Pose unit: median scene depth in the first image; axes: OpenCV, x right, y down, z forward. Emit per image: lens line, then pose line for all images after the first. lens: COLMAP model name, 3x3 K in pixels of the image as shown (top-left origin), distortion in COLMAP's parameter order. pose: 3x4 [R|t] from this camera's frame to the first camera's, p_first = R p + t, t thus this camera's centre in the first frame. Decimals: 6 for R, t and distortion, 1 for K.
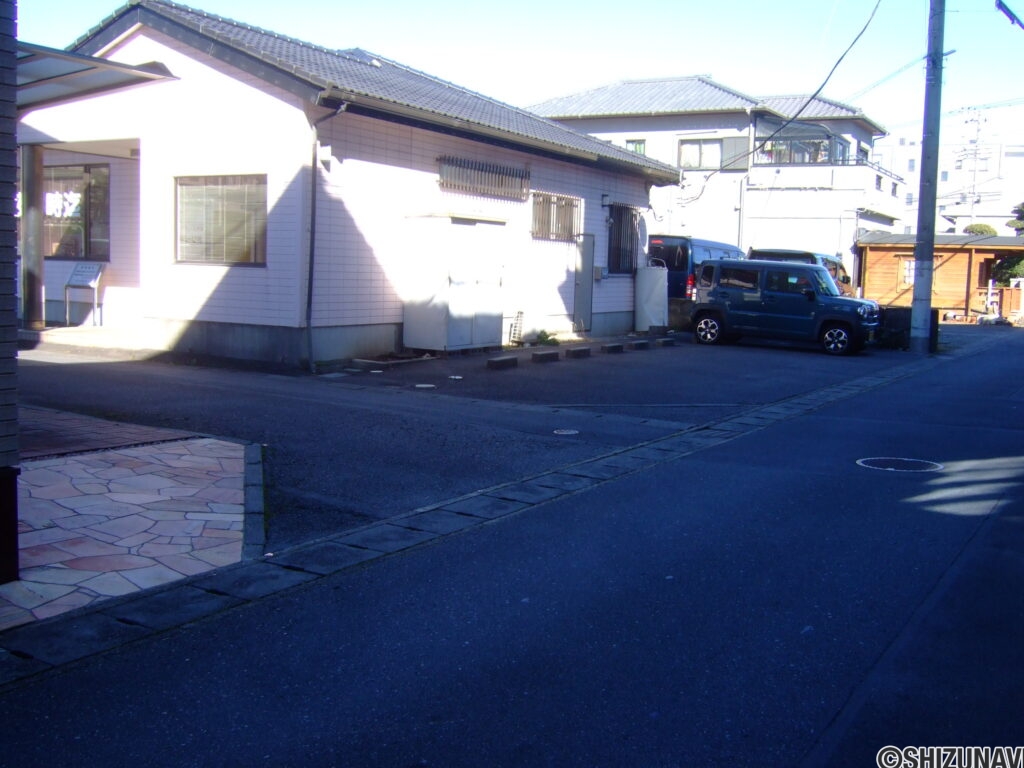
lens RADIAL K [[1064.5, 0, 512.0], [0, 1064.5, 384.0], [0, 0, 1]] dist [-0.058206, 0.029643]
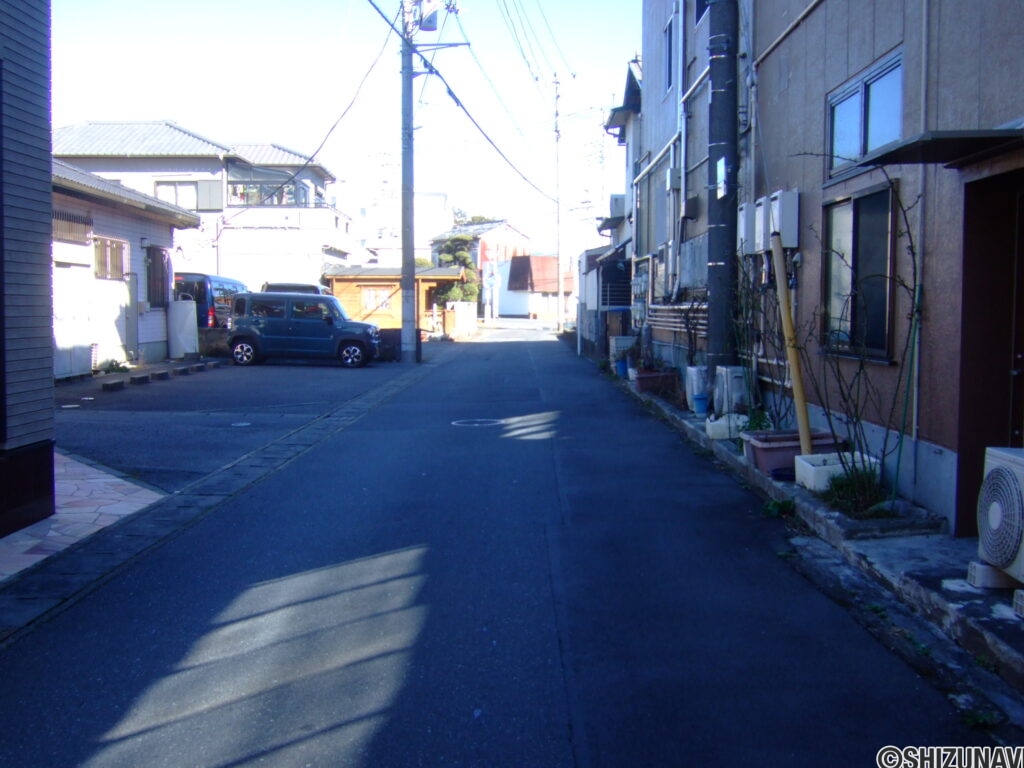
lens RADIAL K [[1064.5, 0, 512.0], [0, 1064.5, 384.0], [0, 0, 1]] dist [-0.058206, 0.029643]
pose [[0.859291, -0.061804, 0.507740, -0.143339], [0.076175, 0.997066, -0.007551, 0.013094], [-0.505784, 0.045165, 0.861477, -0.142060]]
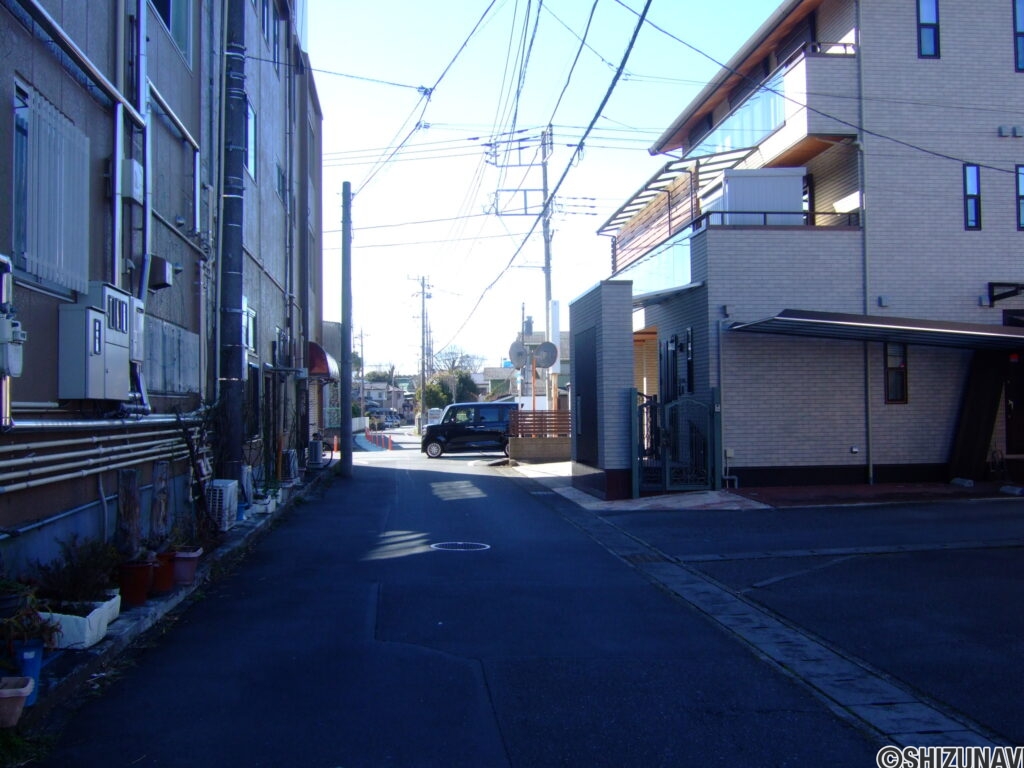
lens RADIAL K [[1064.5, 0, 512.0], [0, 1064.5, 384.0], [0, 0, 1]] dist [-0.058206, 0.029643]
pose [[-0.798661, -0.031446, -0.600959, 0.435629], [-0.075471, 0.995983, 0.048184, -0.081029], [0.597030, 0.083837, -0.797826, 0.802436]]
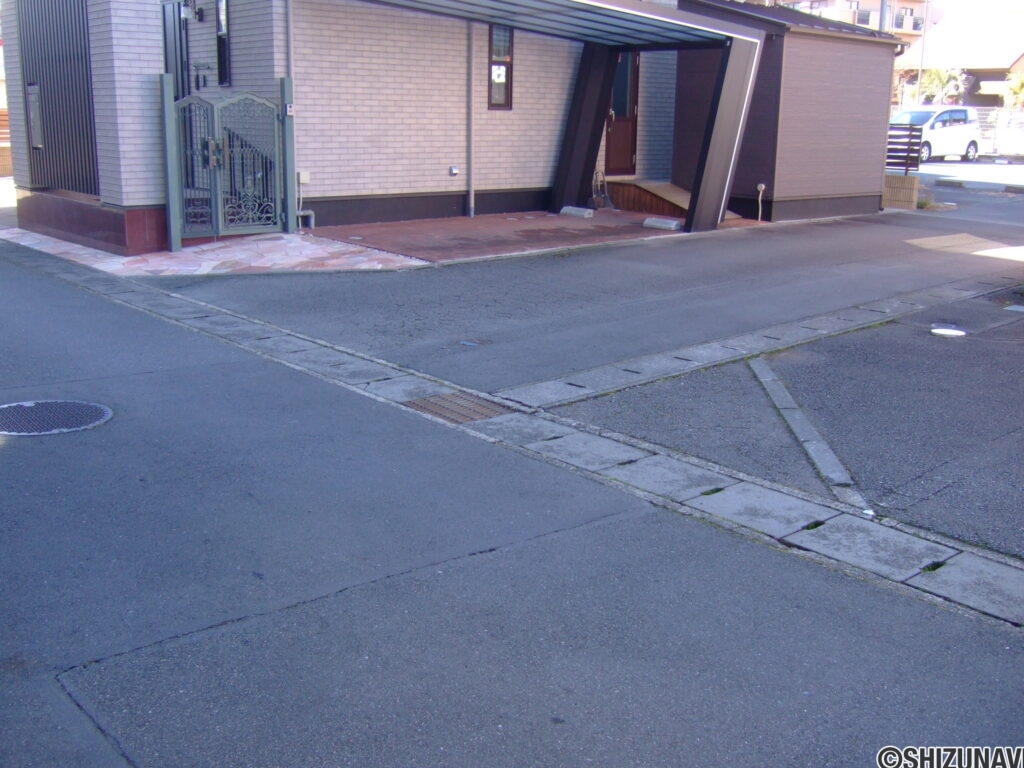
lens RADIAL K [[1064.5, 0, 512.0], [0, 1064.5, 384.0], [0, 0, 1]] dist [-0.058206, 0.029643]
pose [[-0.306885, 0.204018, -0.929623, 0.319415], [-0.126831, 0.959276, 0.252395, -0.051845], [0.943258, 0.195361, -0.268512, 0.529712]]
